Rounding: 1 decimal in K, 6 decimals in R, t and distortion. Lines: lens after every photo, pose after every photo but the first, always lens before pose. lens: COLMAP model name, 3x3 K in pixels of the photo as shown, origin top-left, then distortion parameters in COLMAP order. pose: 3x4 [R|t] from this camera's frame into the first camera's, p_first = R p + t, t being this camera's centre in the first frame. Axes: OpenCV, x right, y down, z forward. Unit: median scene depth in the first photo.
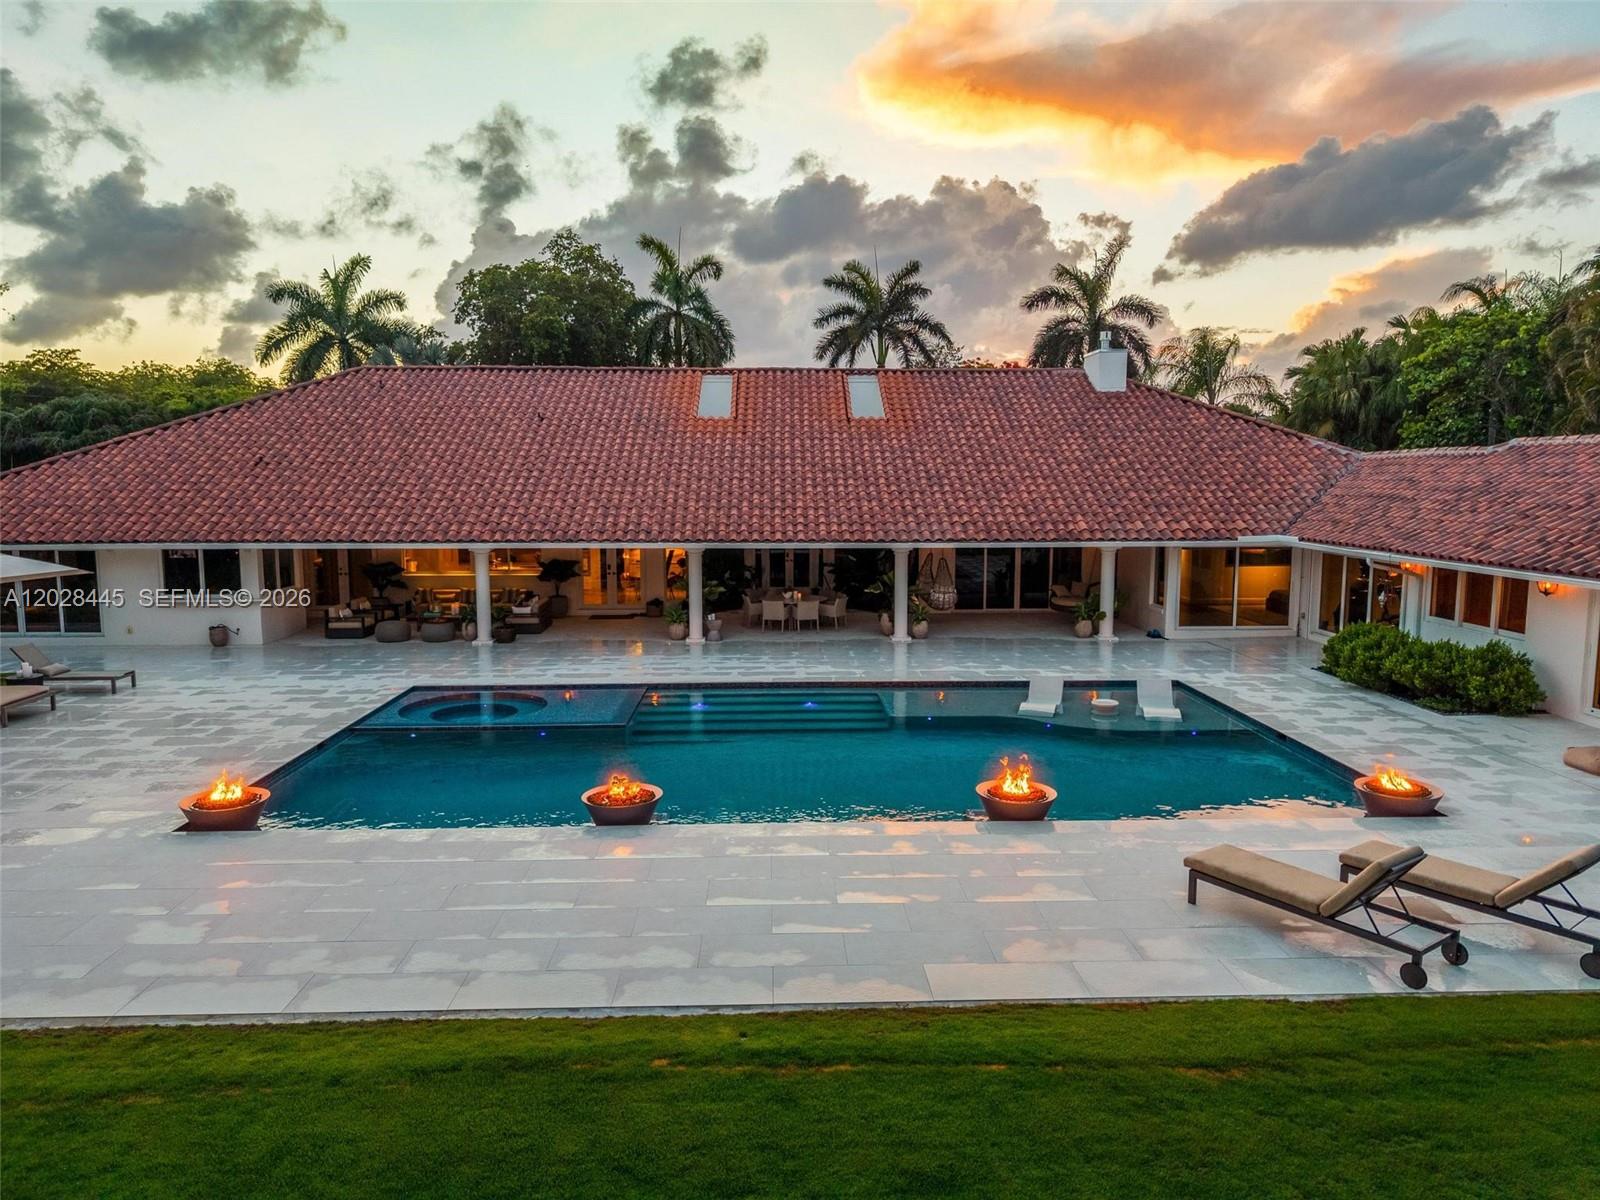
lens RADIAL K [[1073.3, 0, 800.0], [0, 1073.3, 600.0], [0, 0, 1]] dist [0.011671, 0.000299]
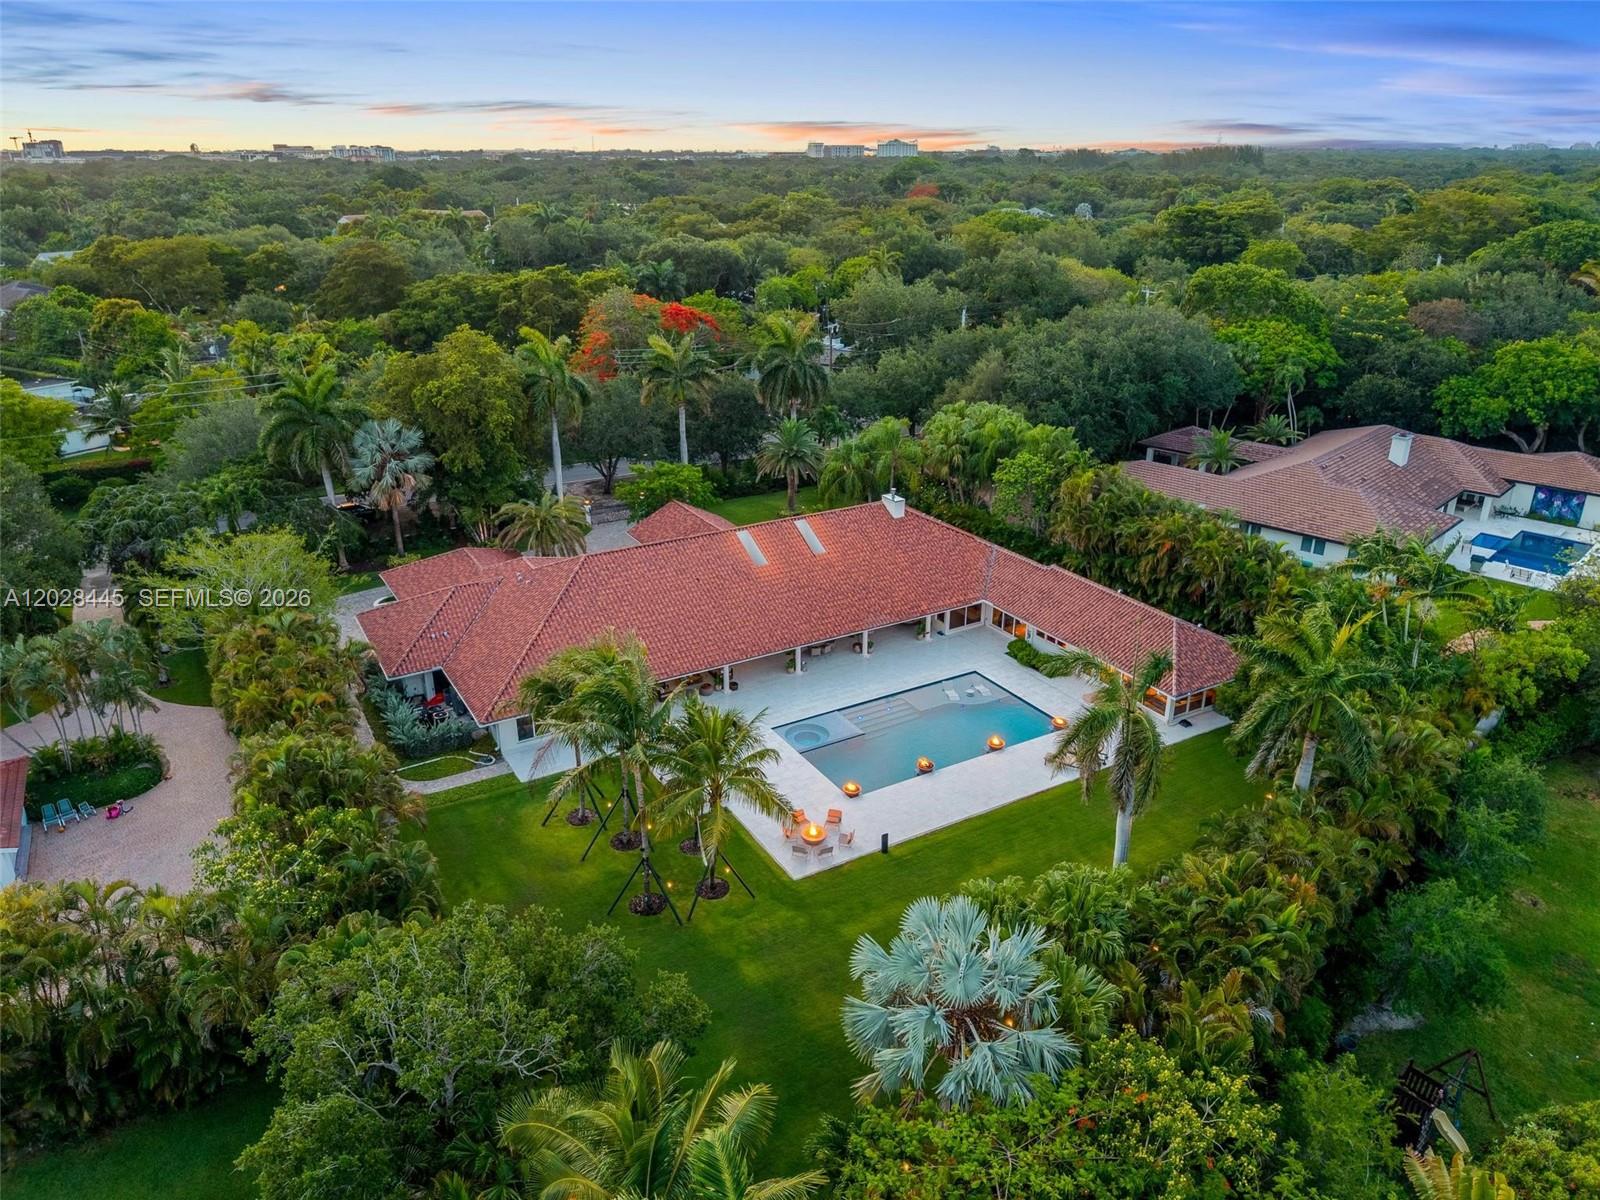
lens RADIAL K [[1081.1, 0, 799.3], [0, 1081.1, 621.5], [0, 0, 1]] dist [0.001767, -0.006321]
pose [[0.879672, -0.186043, 0.437681, -1.208746], [0.049808, 0.951288, 0.304253, -0.865648], [-0.472965, -0.245843, 0.846088, -1.169420]]
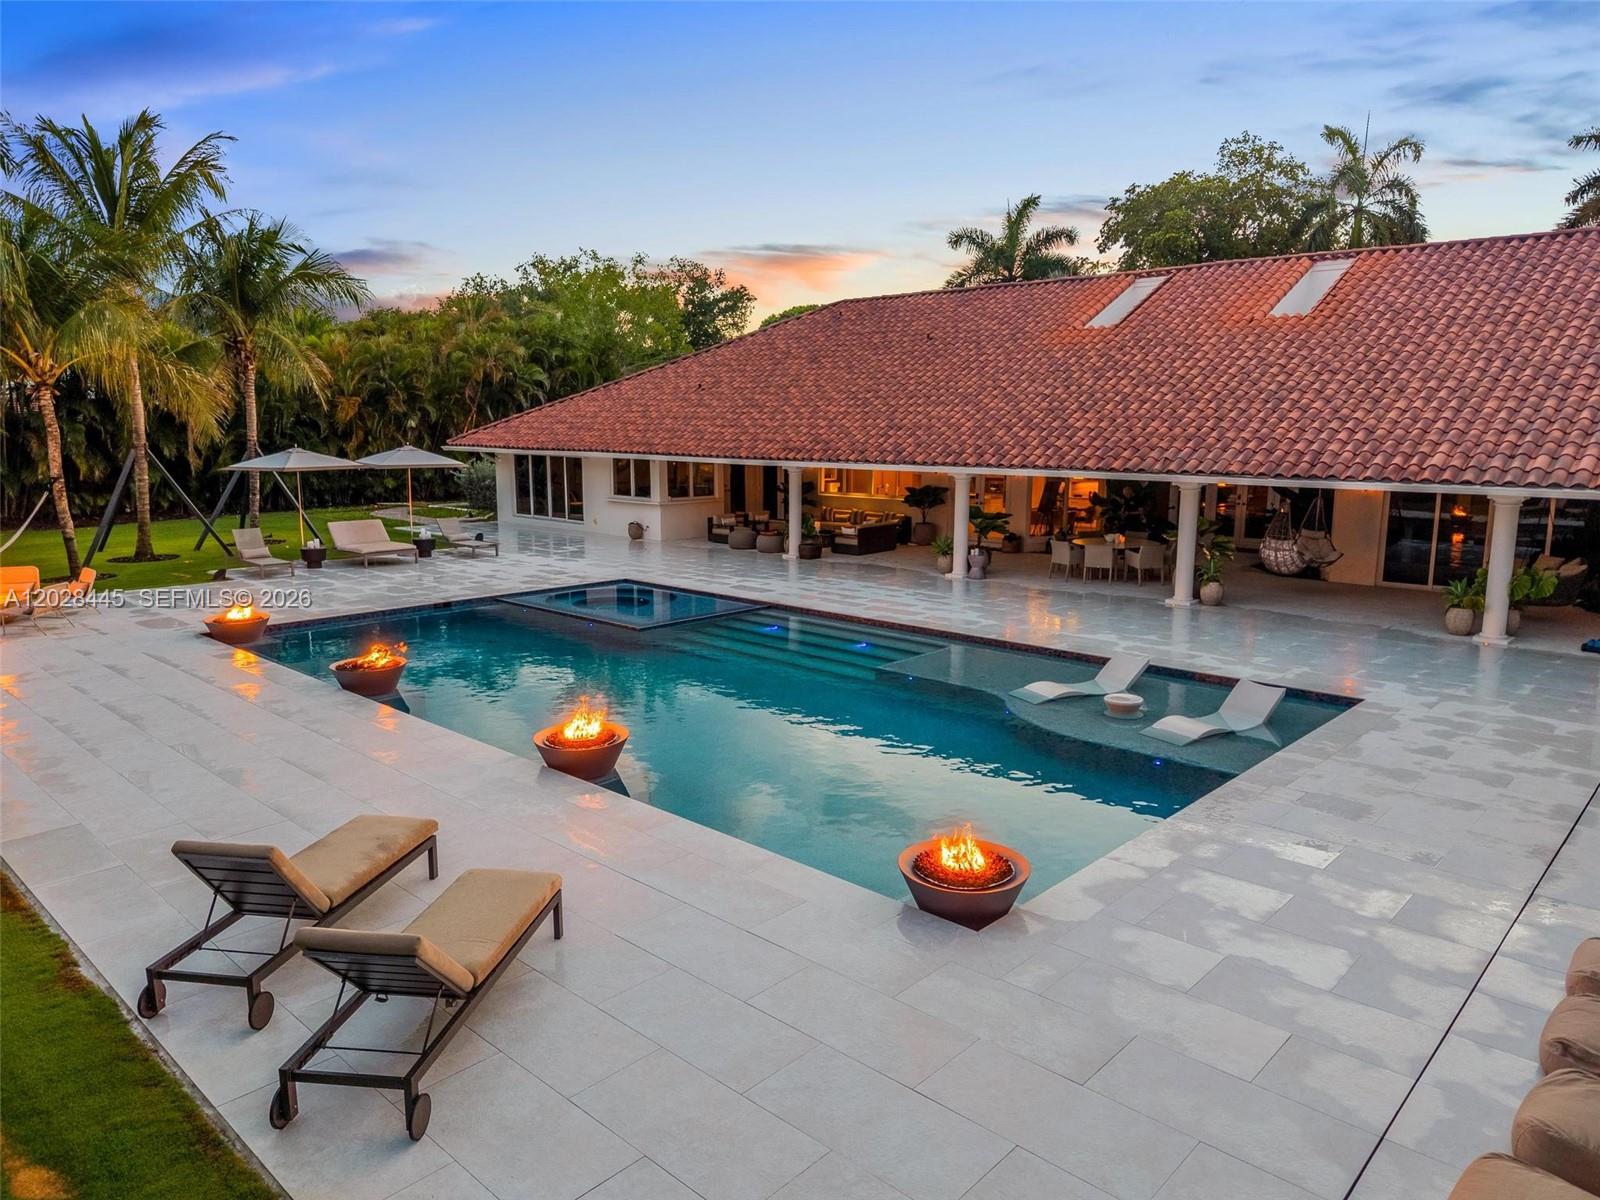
lens RADIAL K [[1073.3, 0, 800.0], [0, 1073.3, 600.0], [0, 0, 1]] dist [0.011671, 0.000299]
pose [[0.714352, 0.118261, -0.689721, 0.434495], [-0.082857, 0.992978, 0.084442, -0.008104], [0.694864, -0.003173, 0.719134, 0.233943]]
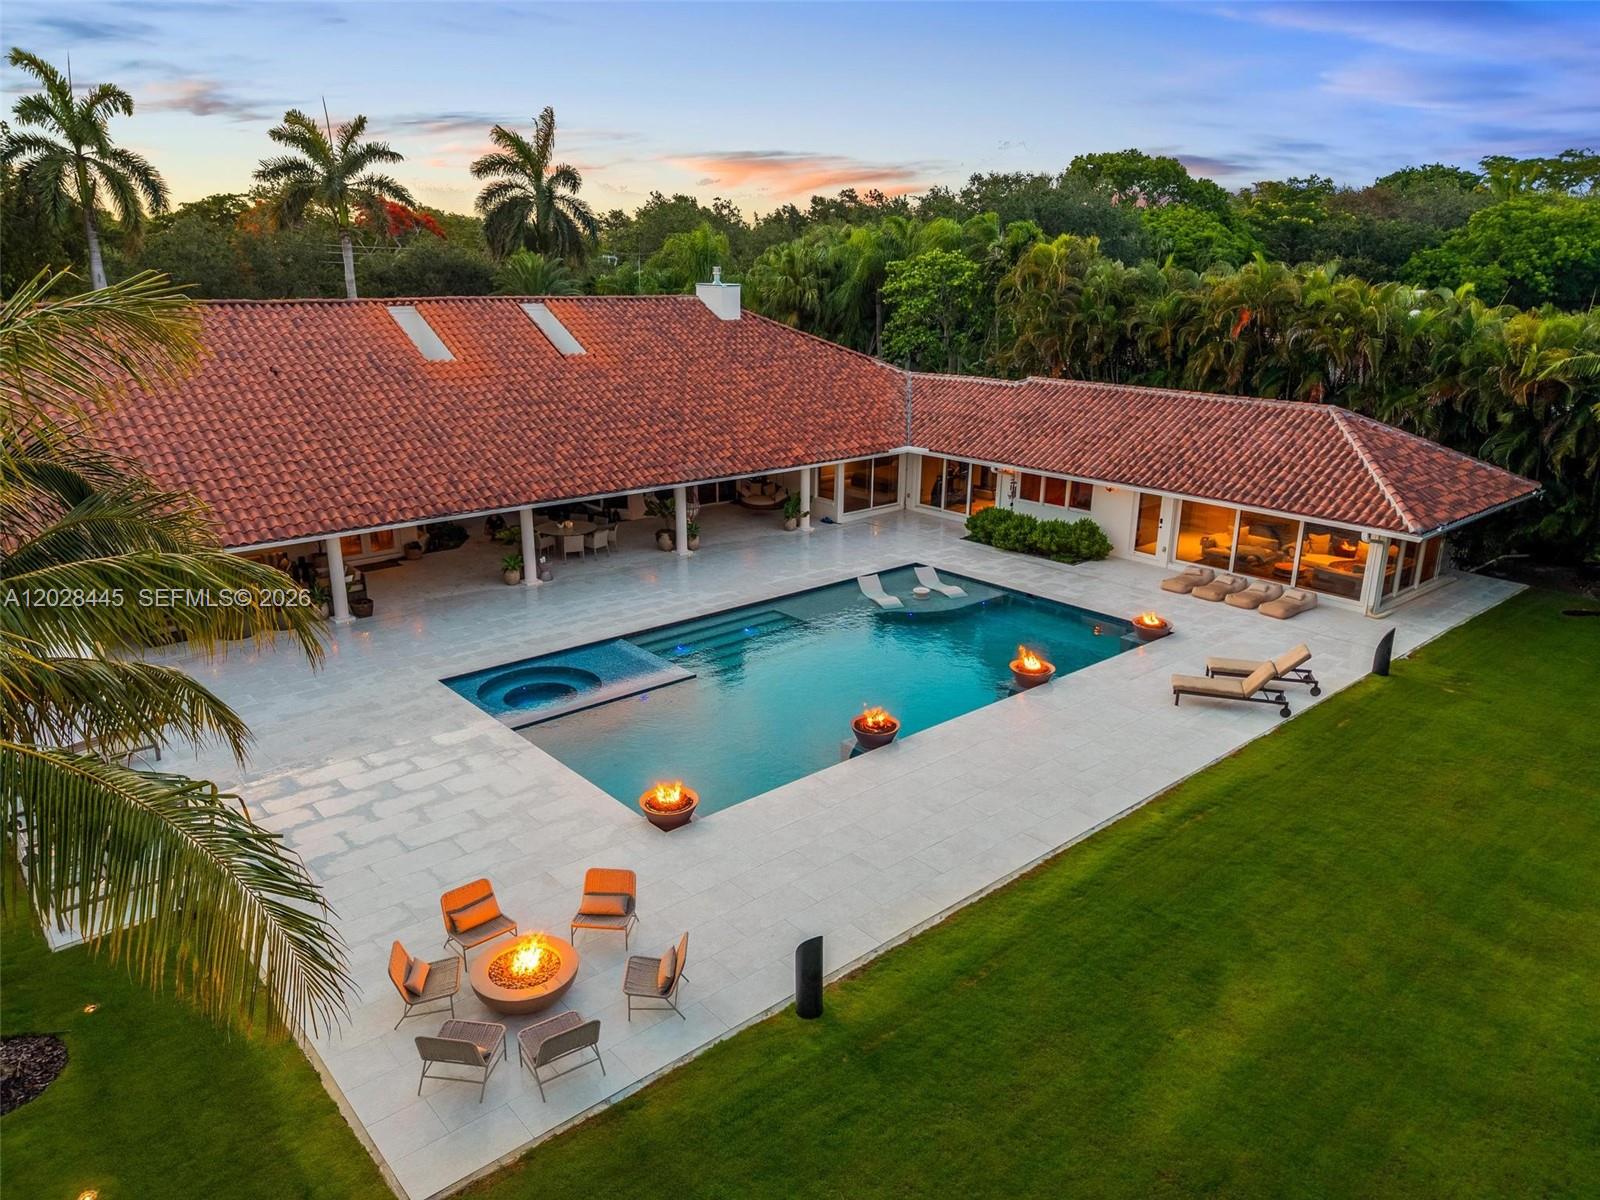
lens RADIAL K [[1073.3, 0, 800.0], [0, 1073.3, 600.0], [0, 0, 1]] dist [0.011671, 0.000299]
pose [[0.774719, -0.182114, 0.605512, -0.569112], [0.067041, 0.975886, 0.207733, -0.161083], [-0.628741, -0.120340, 0.768246, -0.055412]]
